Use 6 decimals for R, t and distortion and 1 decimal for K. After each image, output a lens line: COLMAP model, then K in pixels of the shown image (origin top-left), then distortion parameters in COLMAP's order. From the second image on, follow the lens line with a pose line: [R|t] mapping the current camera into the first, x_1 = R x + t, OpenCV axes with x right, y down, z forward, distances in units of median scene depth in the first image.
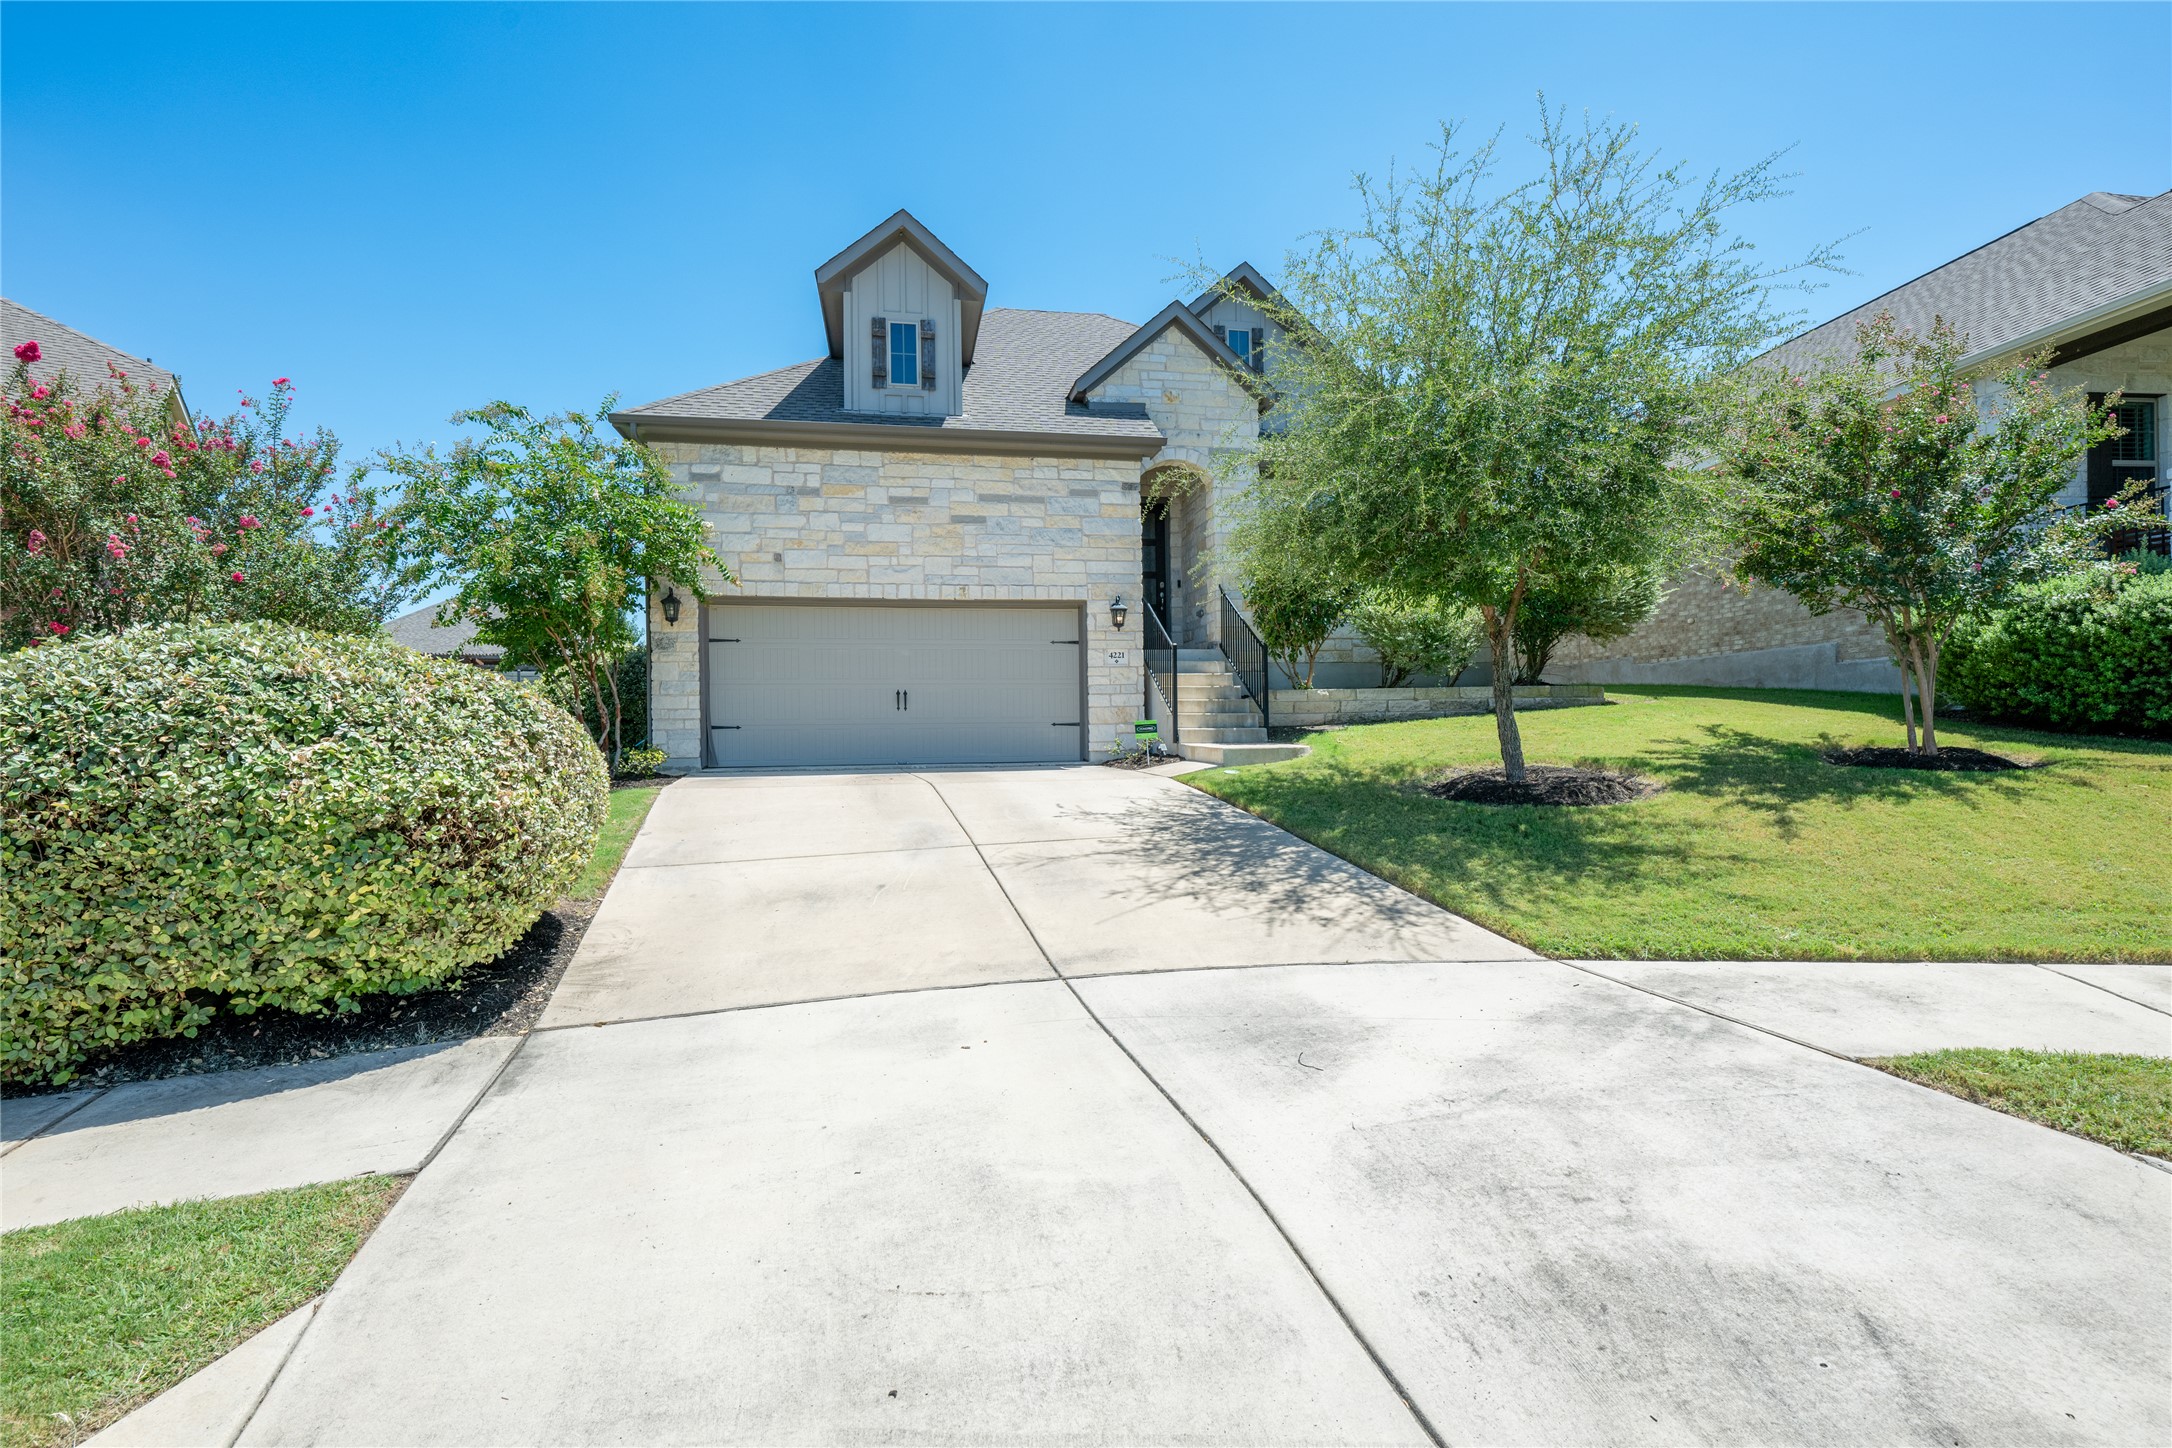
lens RADIAL K [[985.9, 0, 1076.9], [0, 985.9, 733.1], [0, 0, 1]] dist [-0.002034, 0.000610]
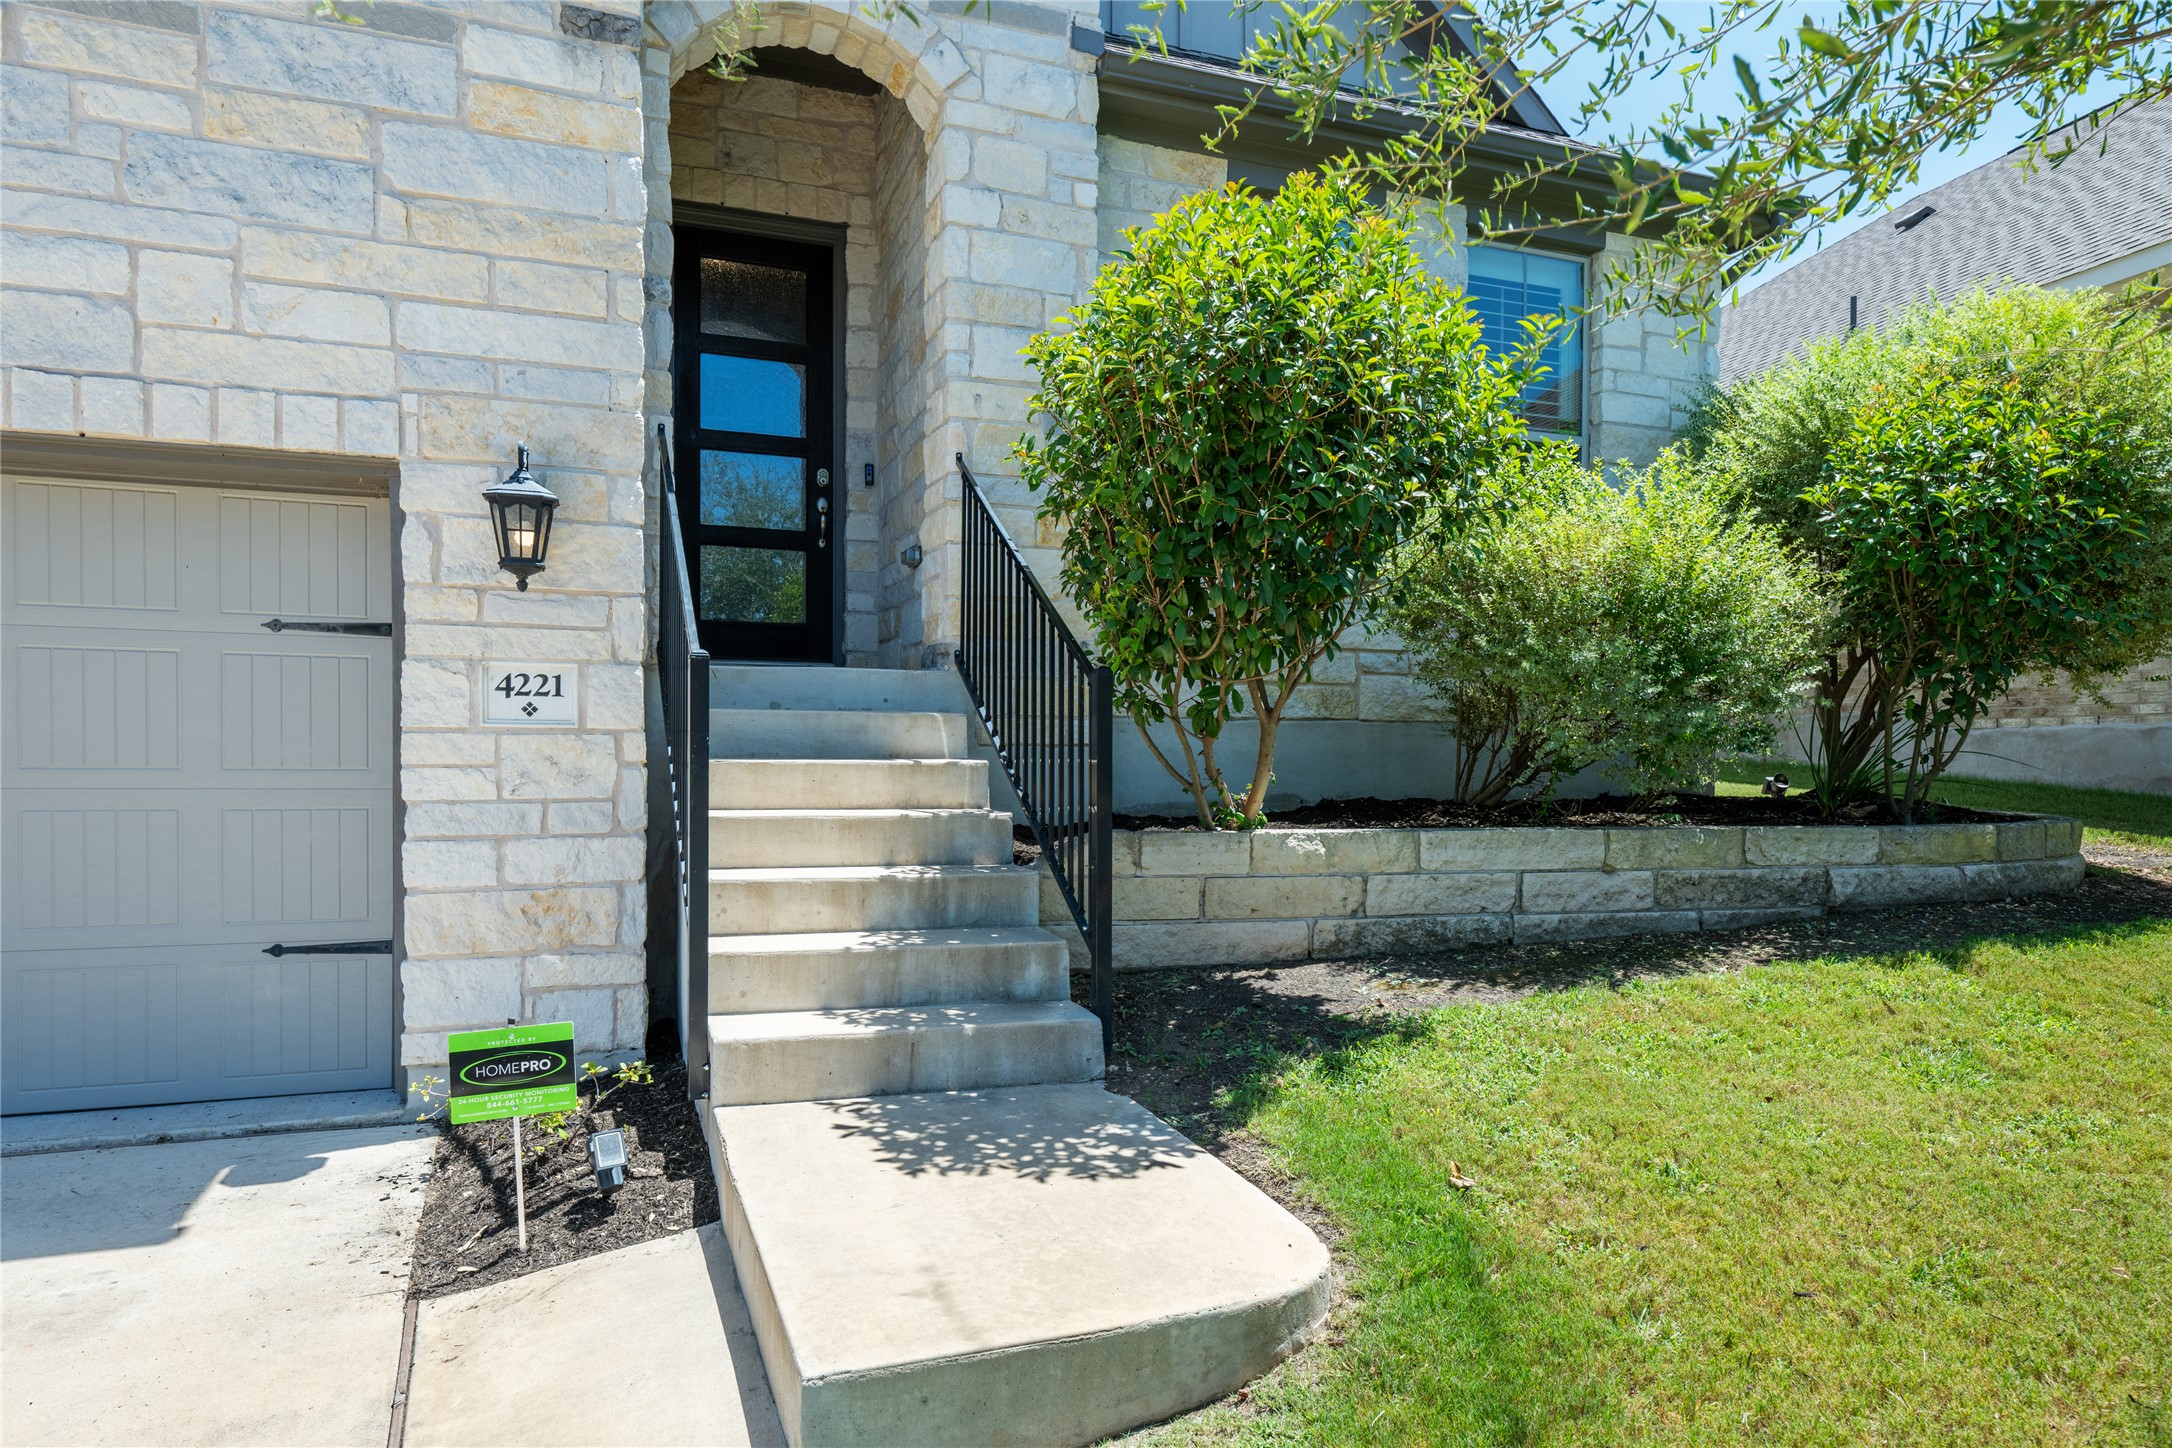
lens RADIAL K [[1266.8, 0, 1083.4], [0, 1266.8, 779.2], [0, 0, 1]] dist [0.000072, -0.000690]
pose [[0.985716, 0.018219, 0.167428, 0.170685], [-0.021259, 0.999640, 0.016383, -0.084887], [-0.167069, -0.019709, 0.985748, 0.877825]]
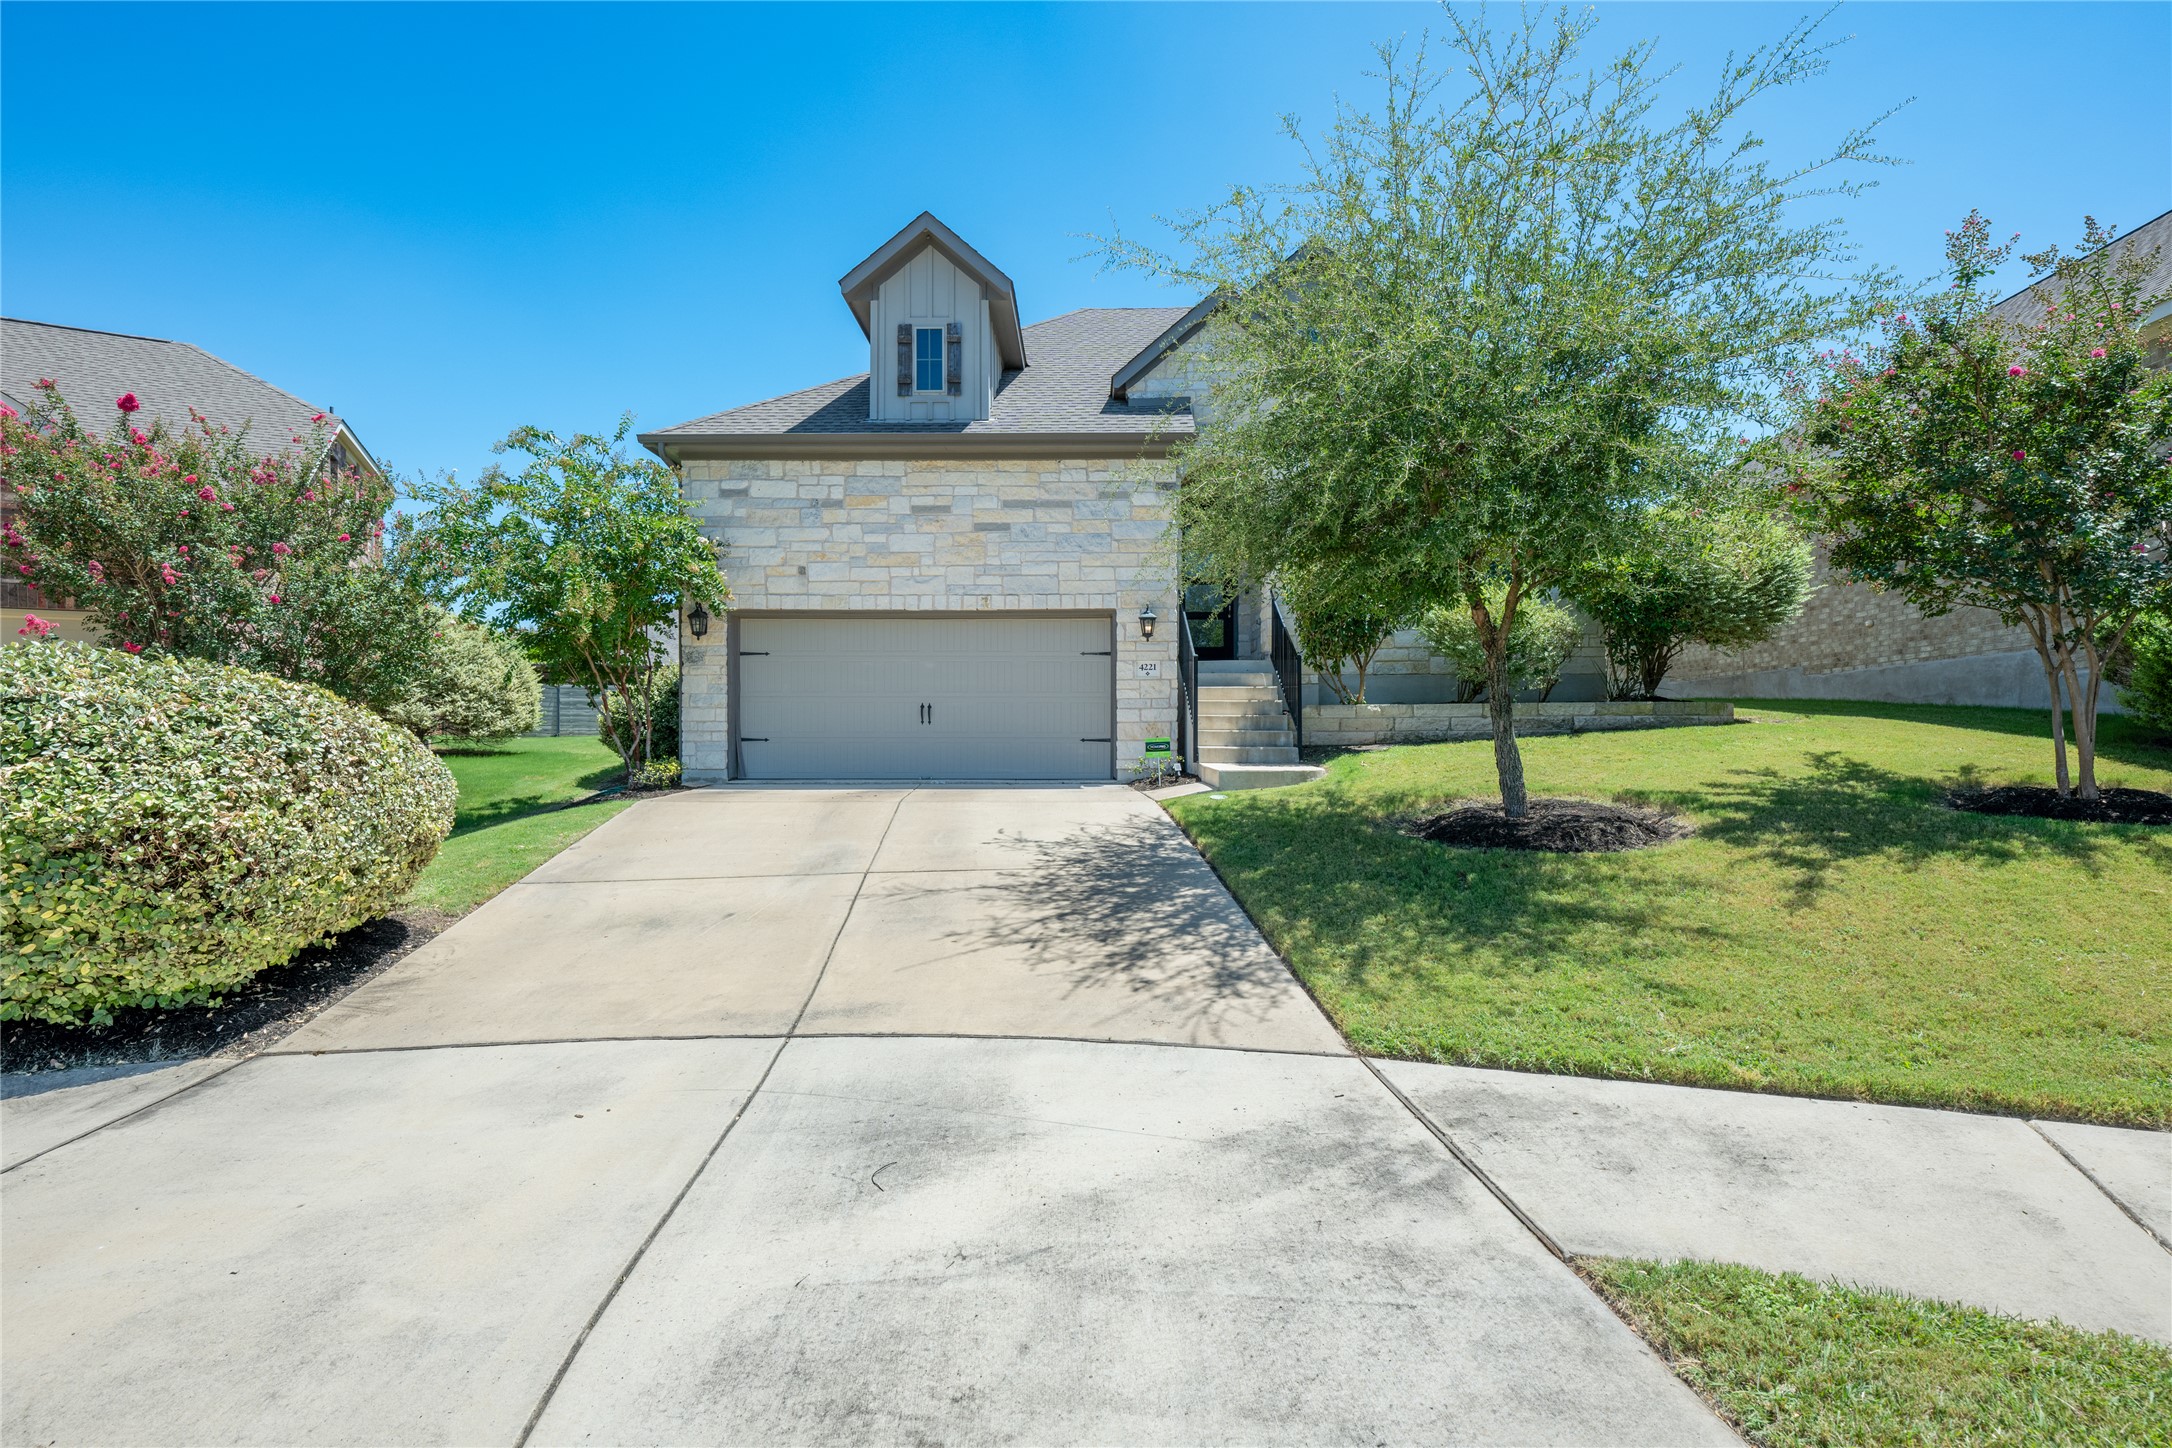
lens RADIAL K [[985.9, 0, 1089.2], [0, 985.9, 740.5], [0, 0, 1]] dist [-0.002034, 0.000610]
pose [[0.981071, 0.011982, -0.193277, 0.225167], [-0.012179, 0.999926, 0.000170, -0.011722], [0.193265, 0.002187, 0.981144, 0.094833]]
